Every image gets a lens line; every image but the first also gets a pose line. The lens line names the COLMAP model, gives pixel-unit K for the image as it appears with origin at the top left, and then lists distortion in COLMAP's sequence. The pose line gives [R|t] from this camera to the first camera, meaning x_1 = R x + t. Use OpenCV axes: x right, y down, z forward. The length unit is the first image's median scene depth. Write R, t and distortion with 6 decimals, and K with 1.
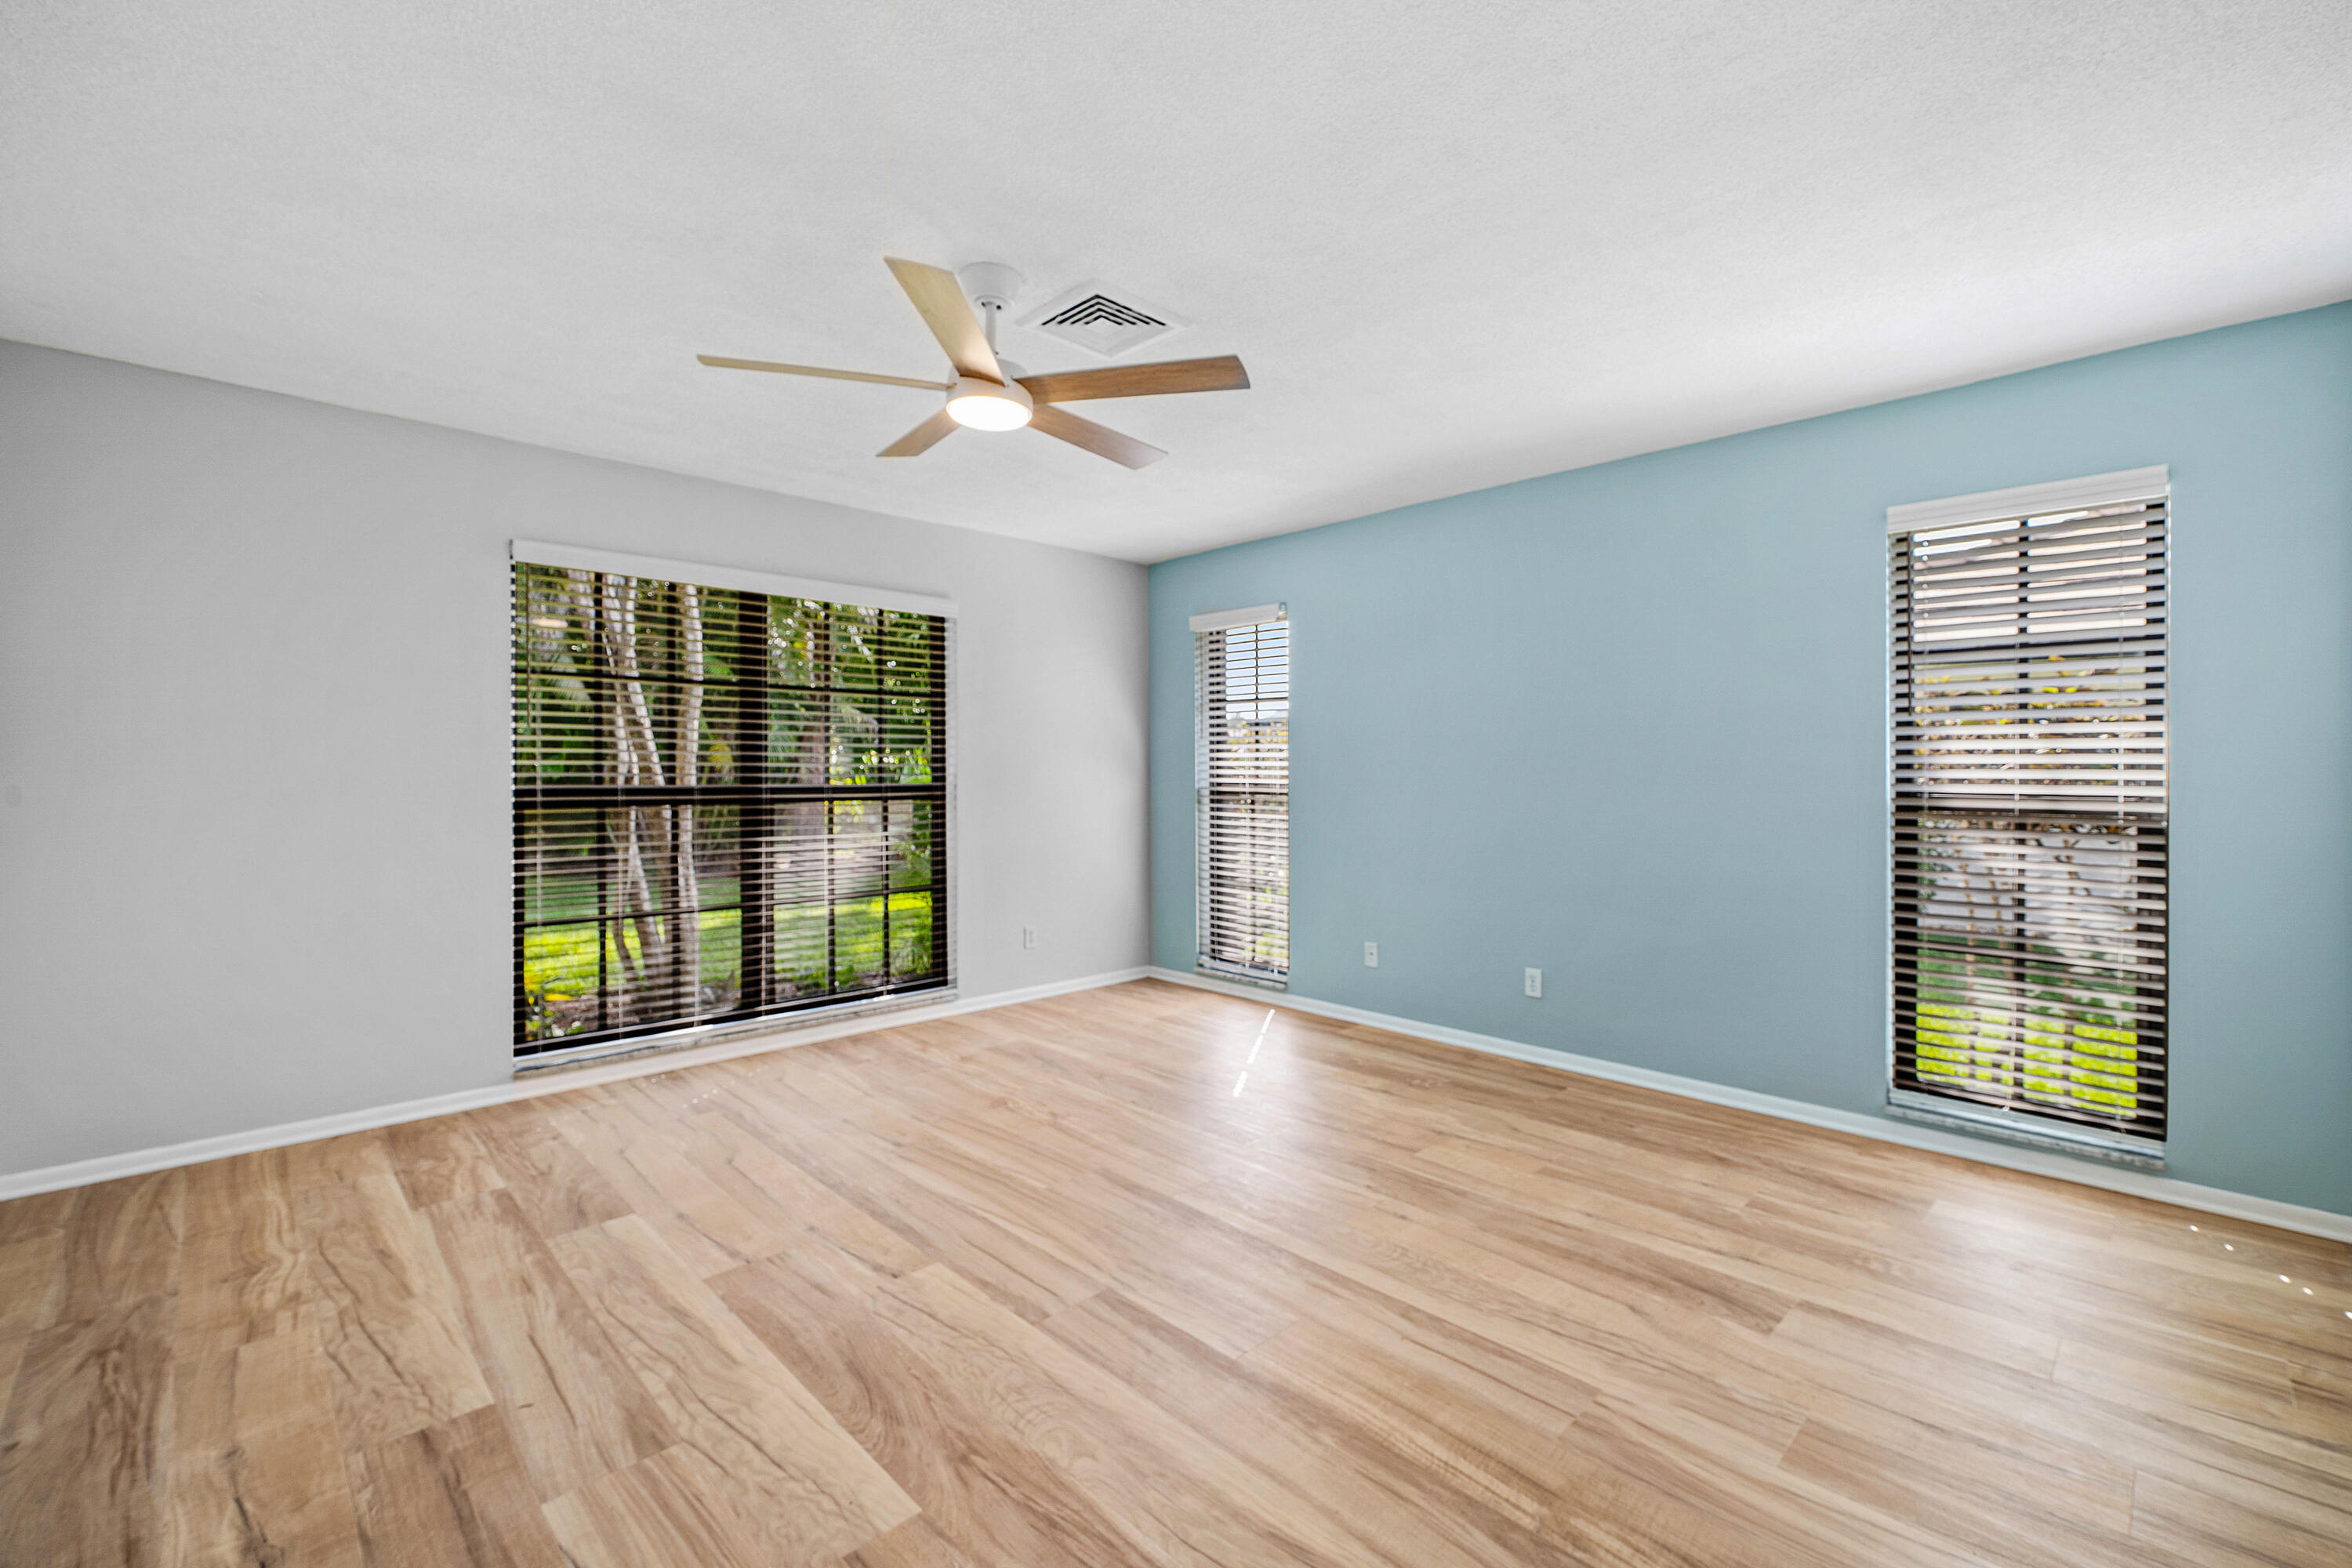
lens RADIAL K [[977.6, 0, 1190.2], [0, 977.6, 791.1], [0, 0, 1]] dist [0.003244, 0.000083]
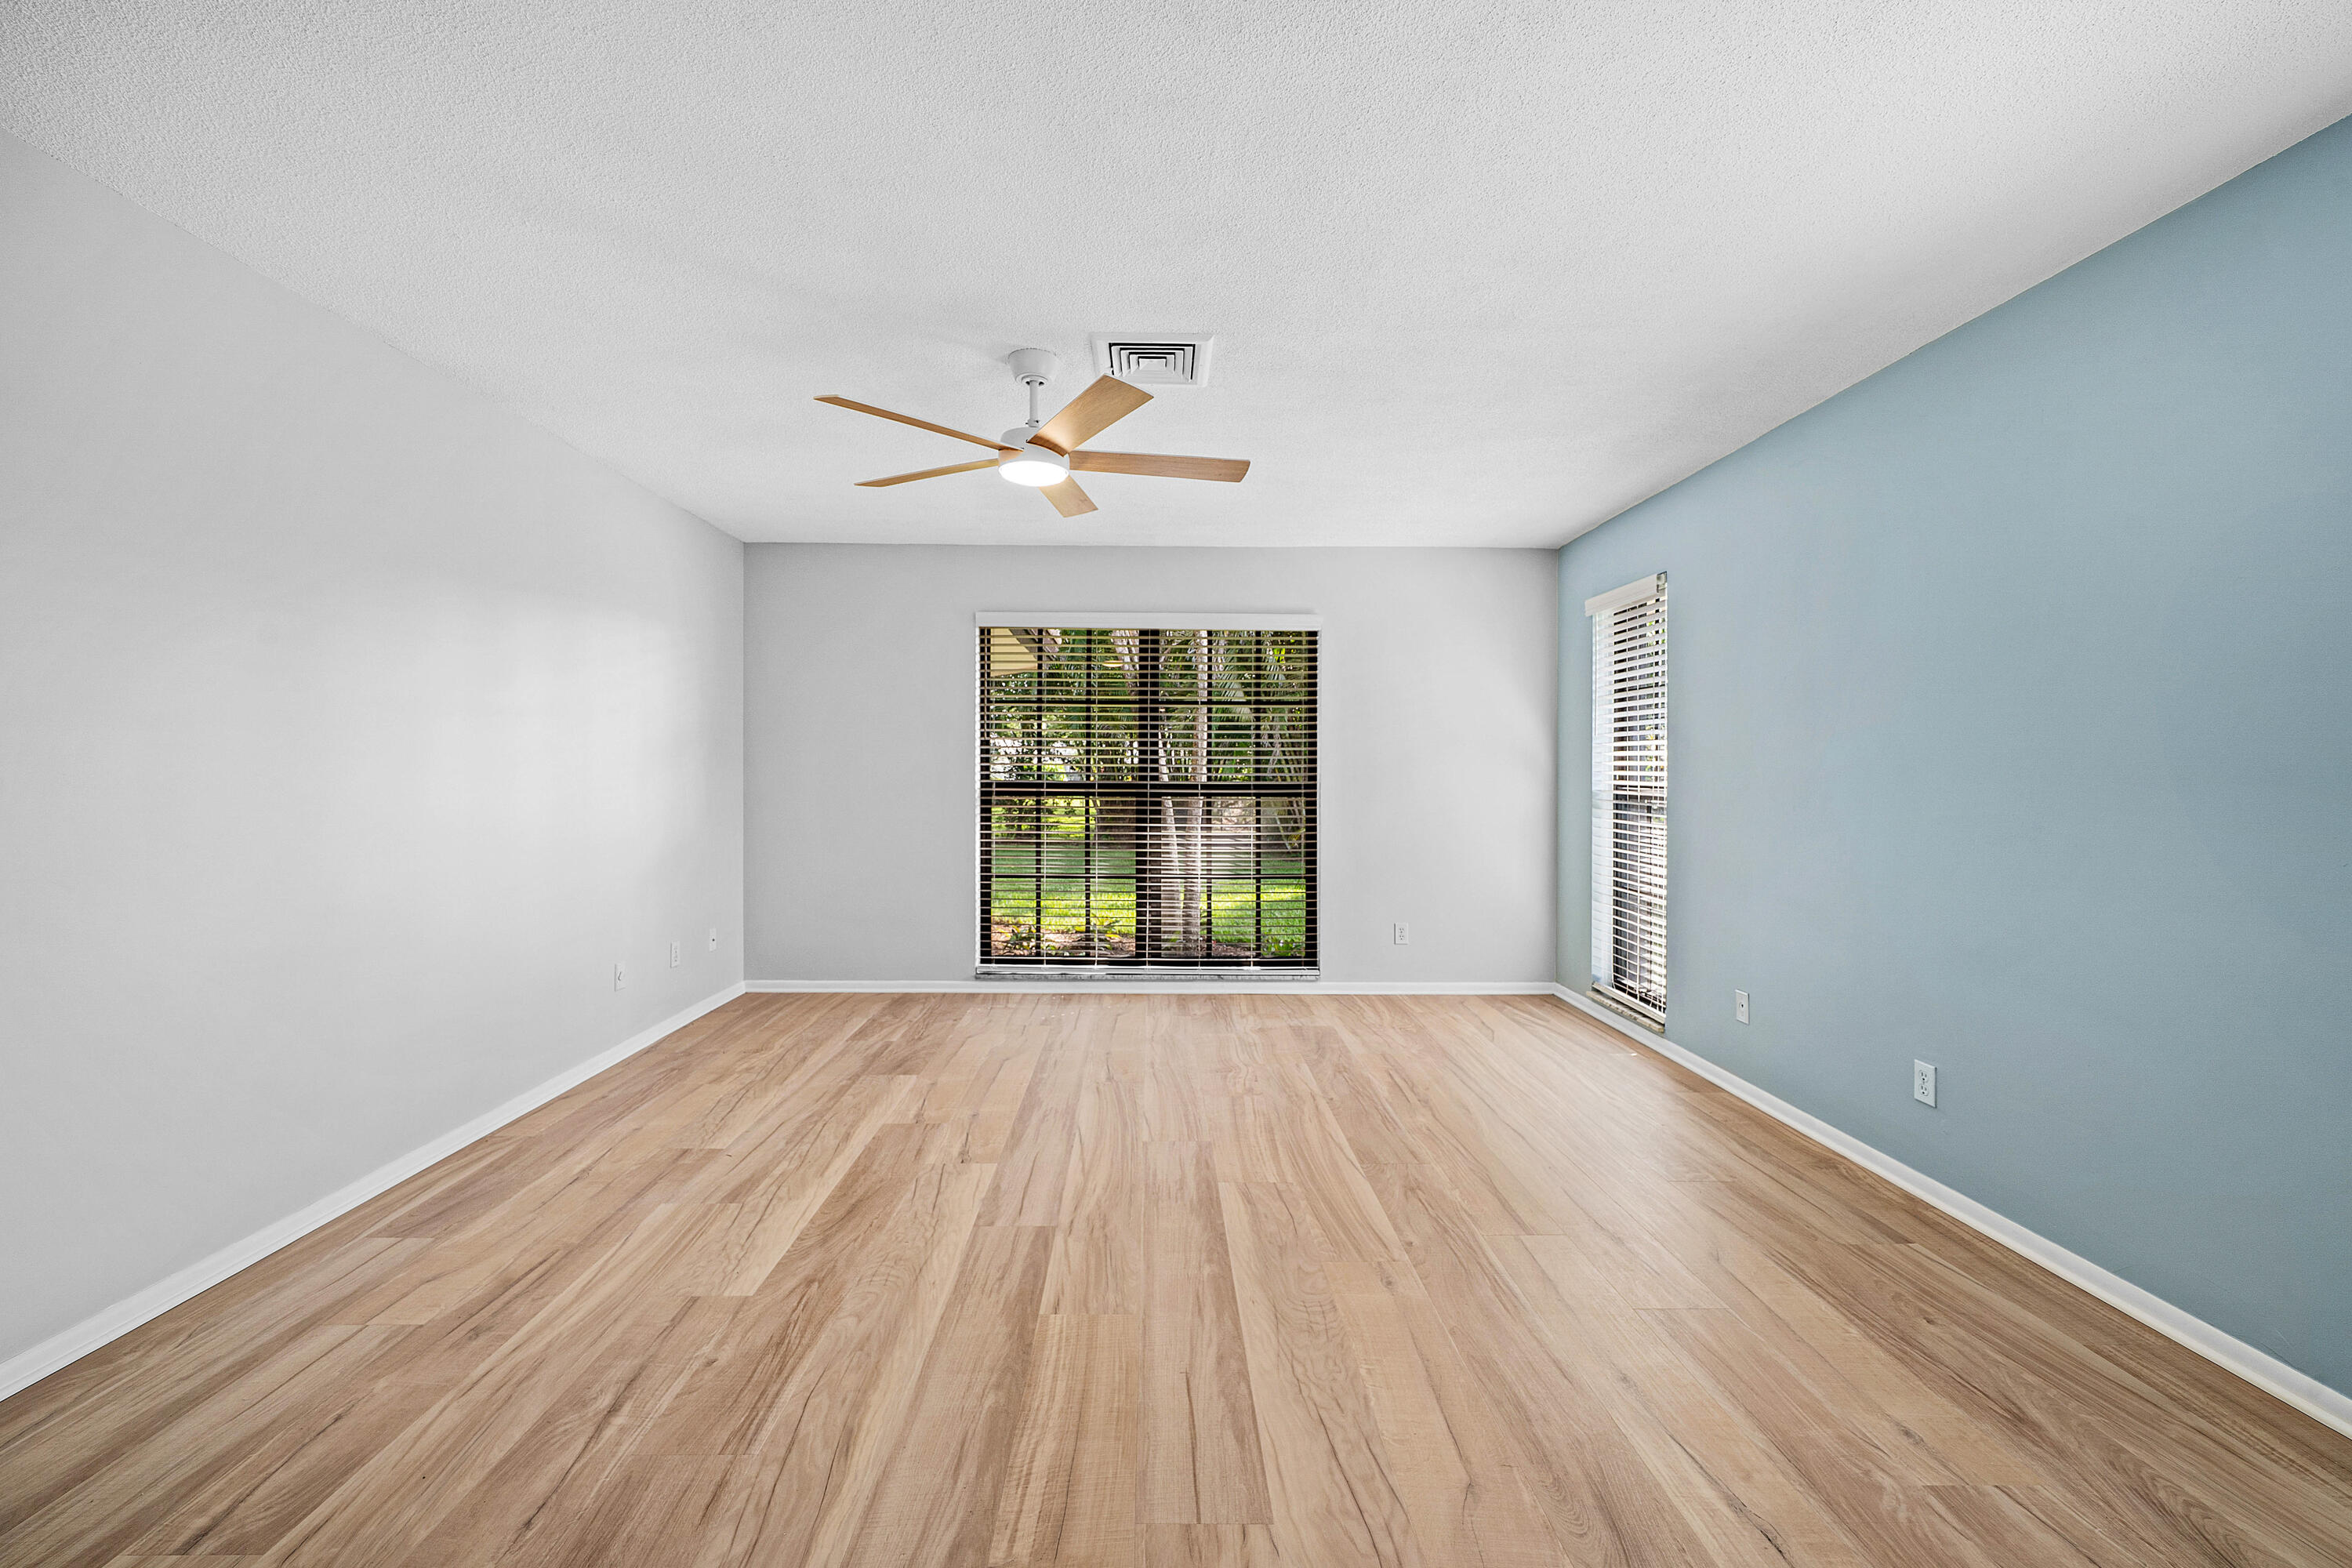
lens RADIAL K [[912.9, 0, 1173.7], [0, 912.9, 785.4], [0, 0, 1]] dist [-0.001276, 0.000026]
pose [[0.728605, 0.013398, -0.684803, 0.620424], [-0.017585, 0.999845, 0.000853, -0.004438], [0.684708, 0.011421, 0.728728, 0.268222]]
